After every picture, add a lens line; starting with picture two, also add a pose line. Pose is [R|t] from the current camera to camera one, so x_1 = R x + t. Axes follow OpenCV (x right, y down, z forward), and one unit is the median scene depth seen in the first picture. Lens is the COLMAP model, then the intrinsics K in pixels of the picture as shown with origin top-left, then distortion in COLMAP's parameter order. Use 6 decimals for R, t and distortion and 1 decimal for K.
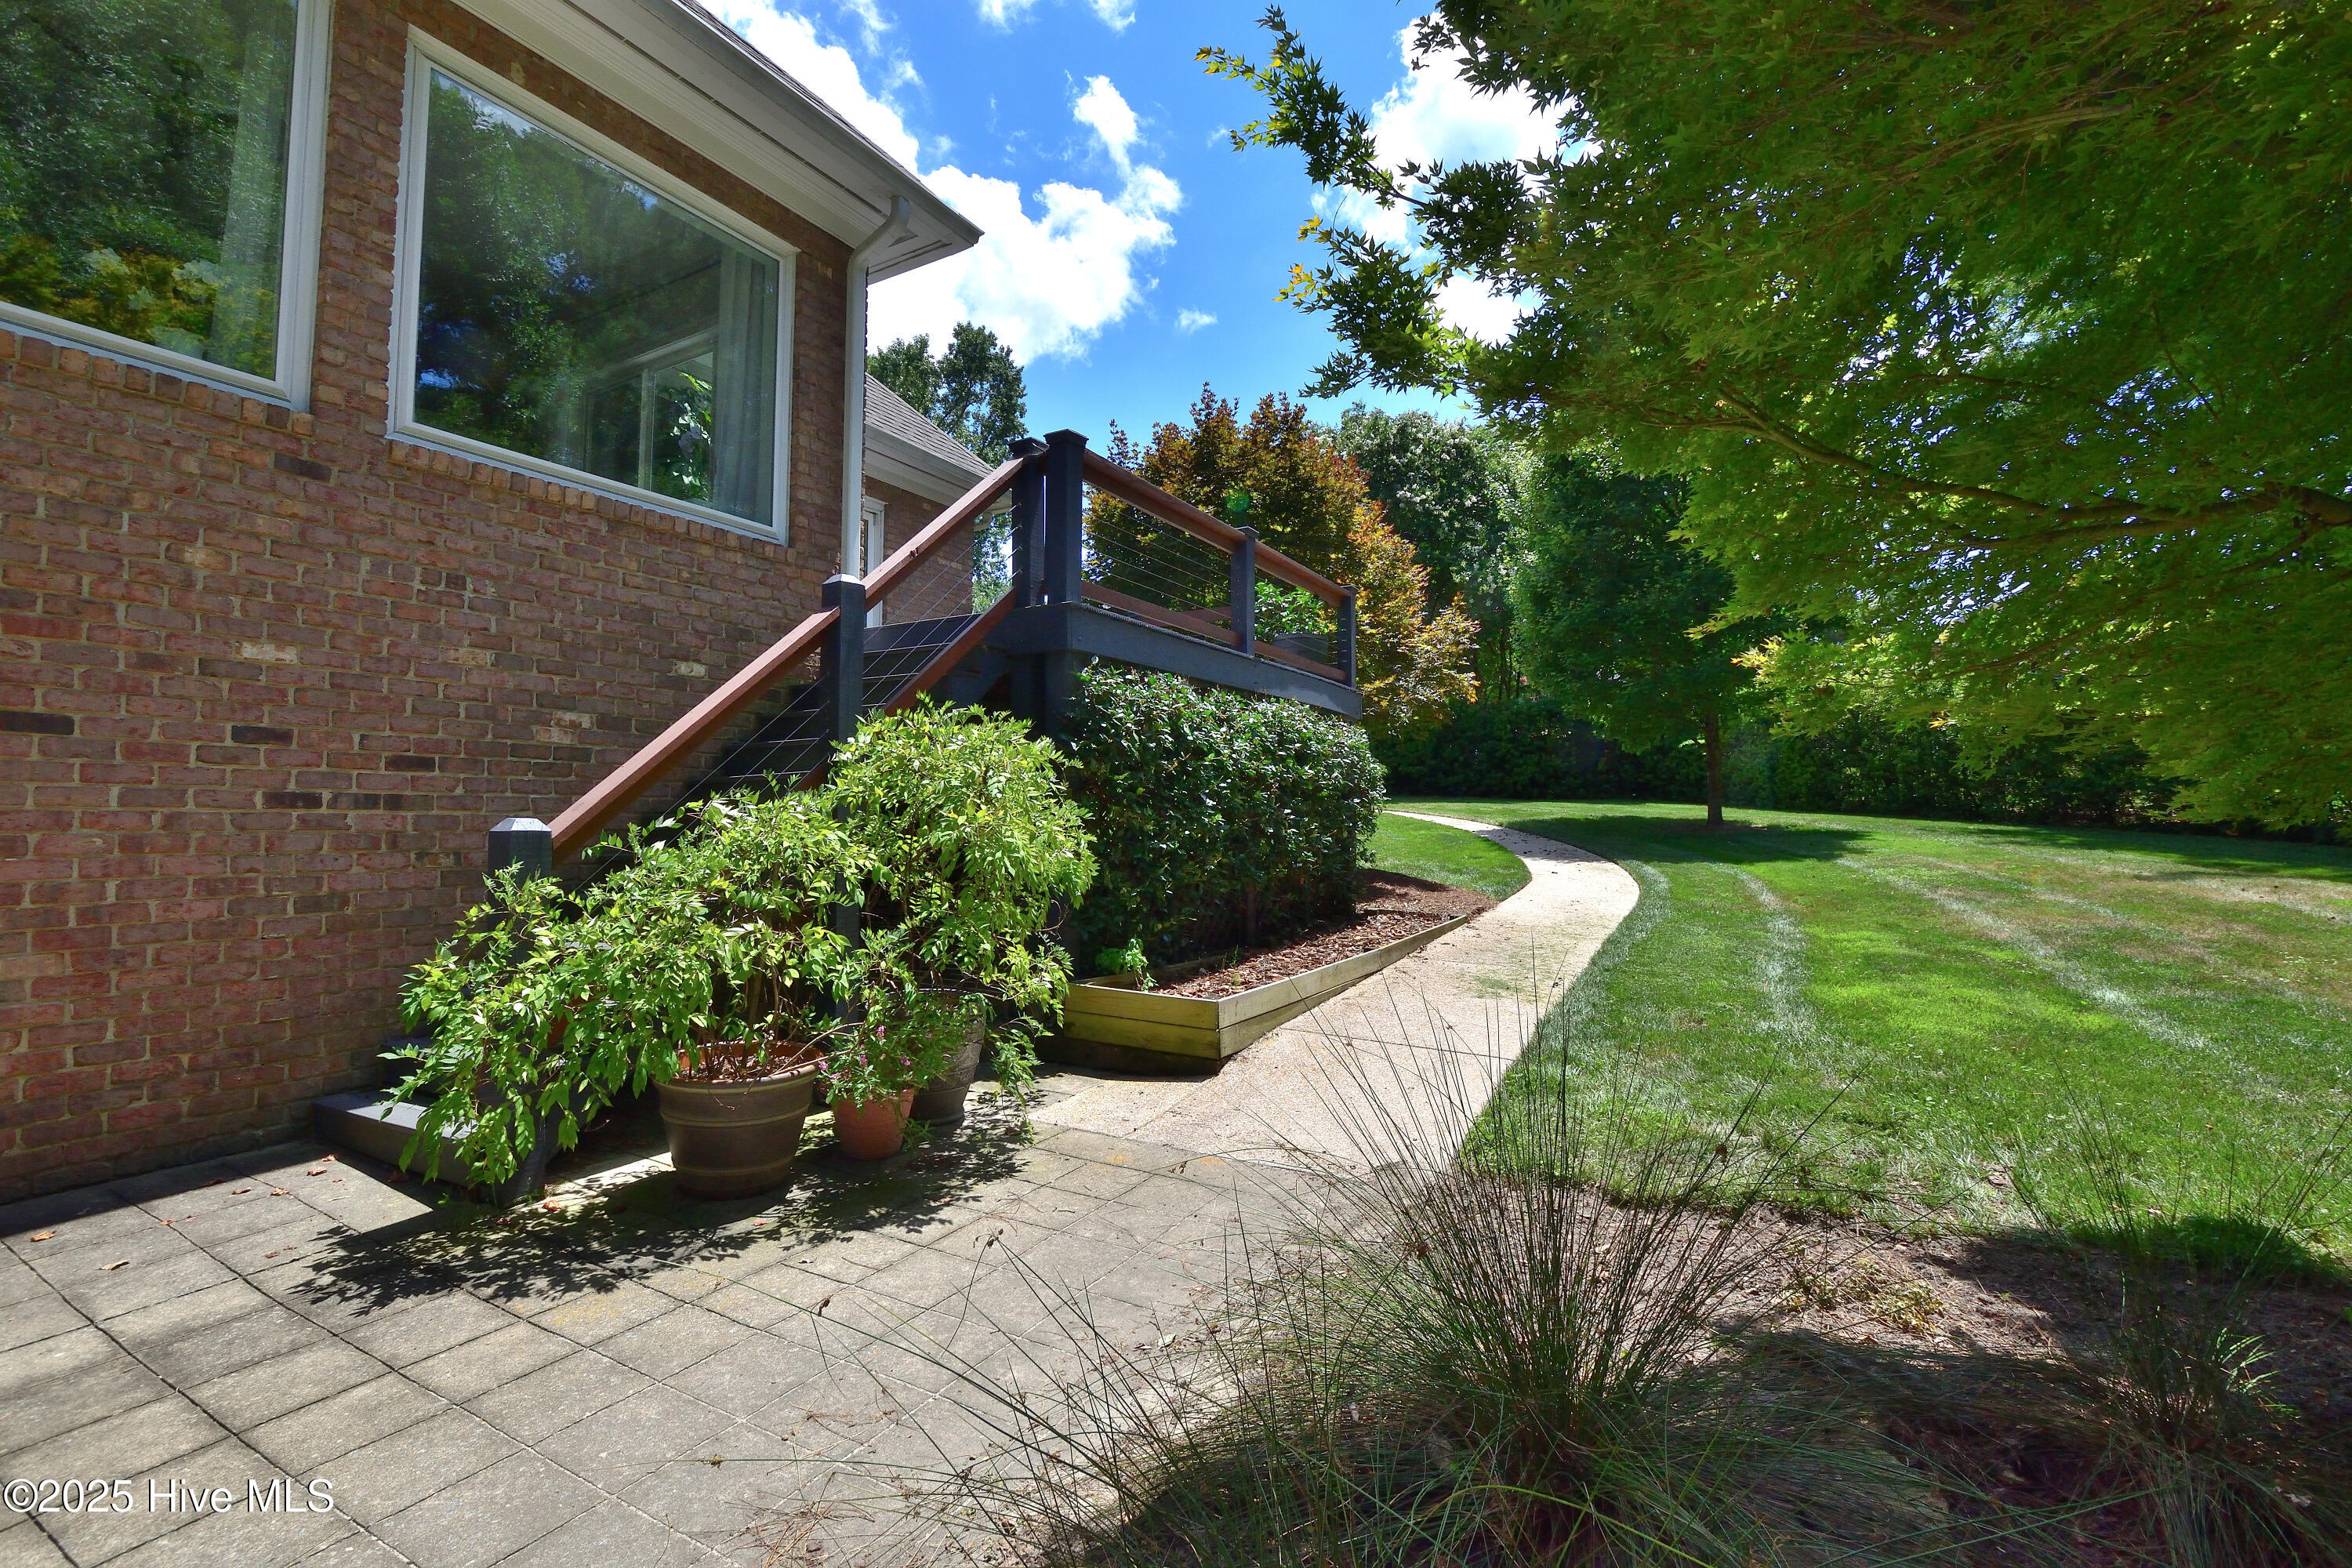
lens RADIAL K [[1032.2, 0, 1176.0], [0, 1032.2, 784.0], [0, 0, 1]] dist [-0.040250, 0.008906]
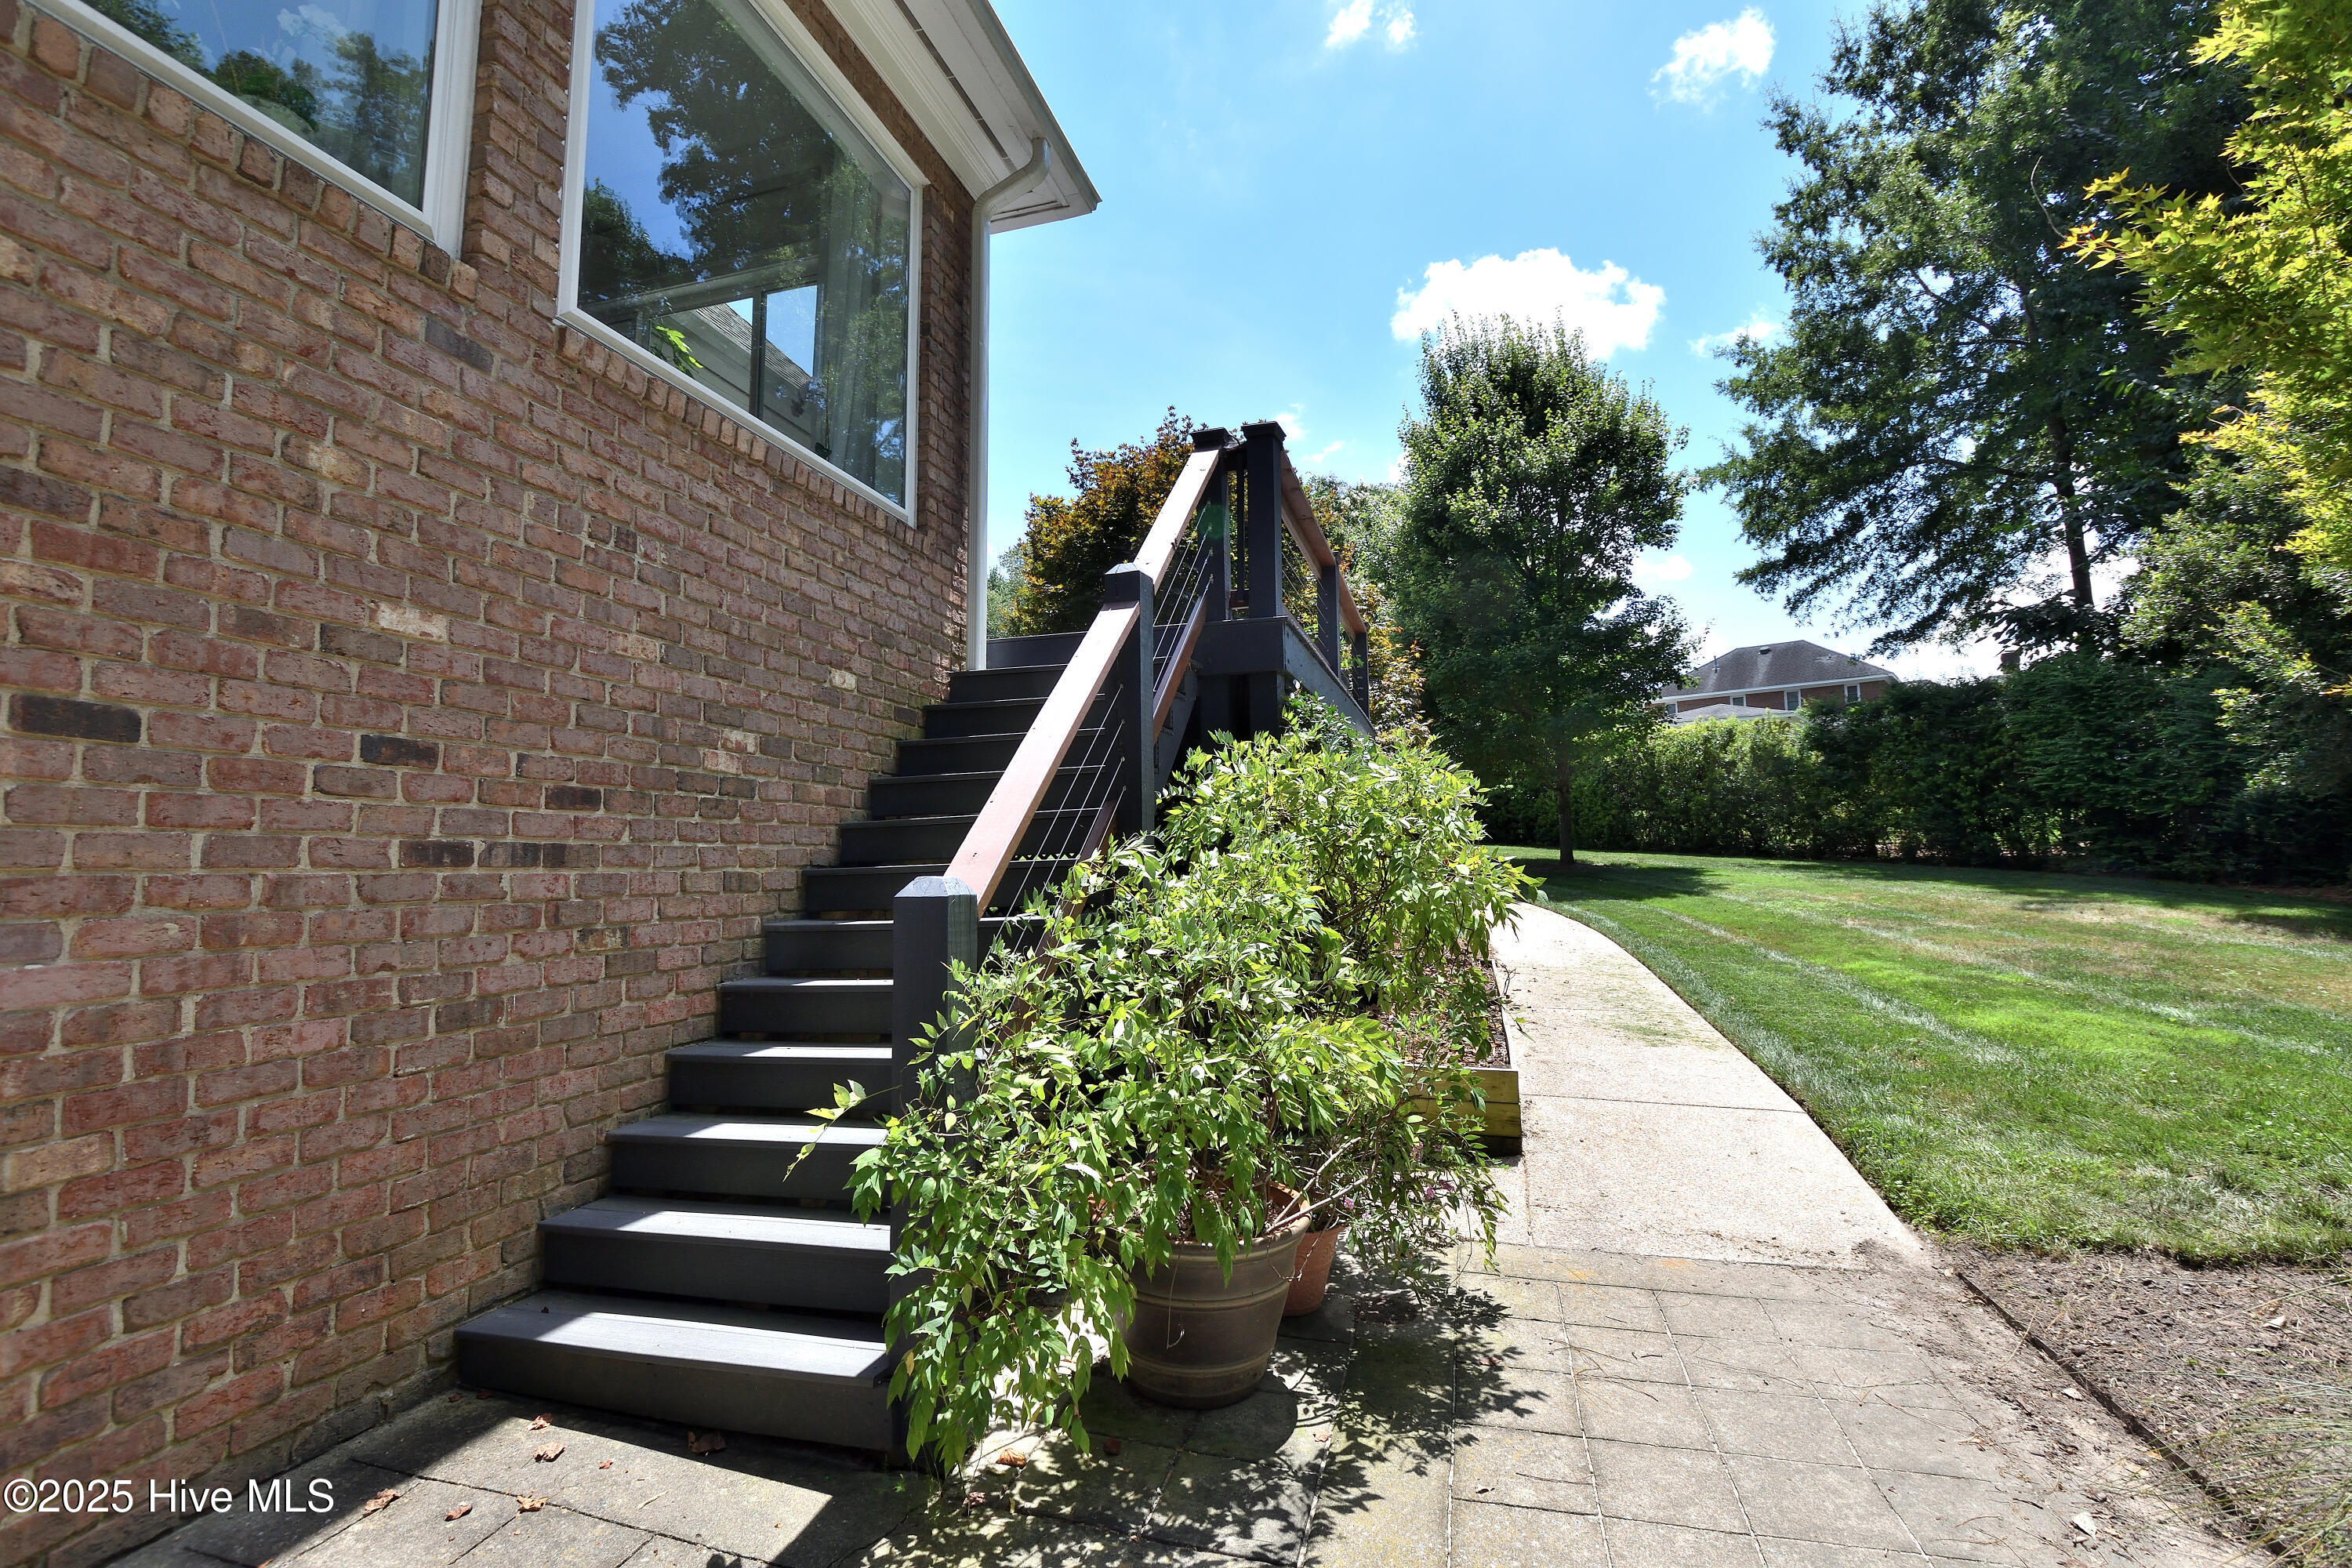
lens RADIAL K [[1032.2, 0, 1176.0], [0, 1032.2, 784.0], [0, 0, 1]] dist [-0.040250, 0.008906]
pose [[0.970764, 0.006198, 0.239956, -0.614534], [0.004000, 0.999110, -0.041986, 0.000414], [-0.240003, 0.041718, 0.969875, 0.278455]]
